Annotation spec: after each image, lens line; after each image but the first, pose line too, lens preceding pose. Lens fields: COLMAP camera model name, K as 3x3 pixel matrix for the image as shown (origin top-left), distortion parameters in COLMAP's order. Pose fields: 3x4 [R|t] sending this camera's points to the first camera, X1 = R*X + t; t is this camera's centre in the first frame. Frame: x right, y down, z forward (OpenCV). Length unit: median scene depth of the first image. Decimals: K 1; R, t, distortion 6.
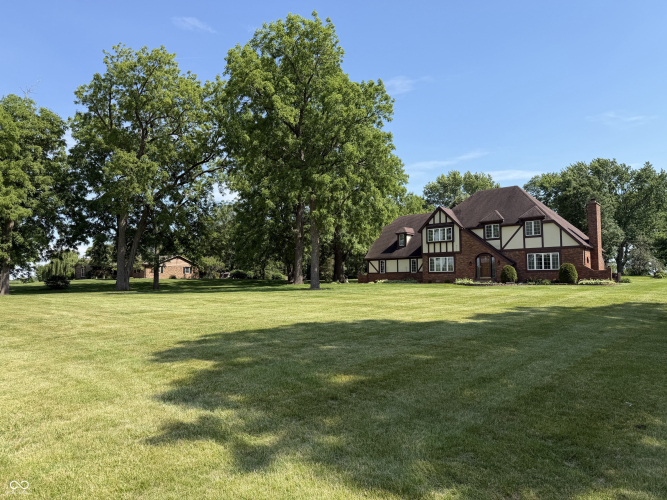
lens RADIAL K [[462.2, 0, 332.8], [0, 462.2, 254.2], [0, 0, 1]] dist [0.063111, -0.069178]
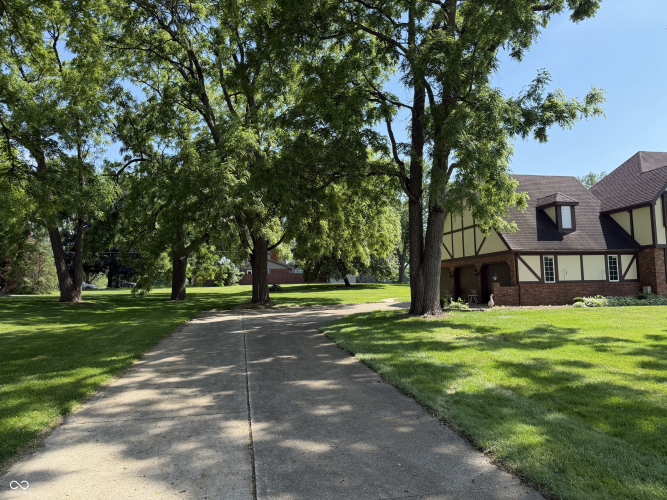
lens RADIAL K [[462.2, 0, 334.4], [0, 462.2, 249.6], [0, 0, 1]] dist [0.063111, -0.069178]
pose [[0.627419, 0.055554, 0.776697, -0.478749], [-0.034497, 0.998456, -0.043549, 0.042101], [-0.777917, 0.000530, 0.628367, 1.021896]]
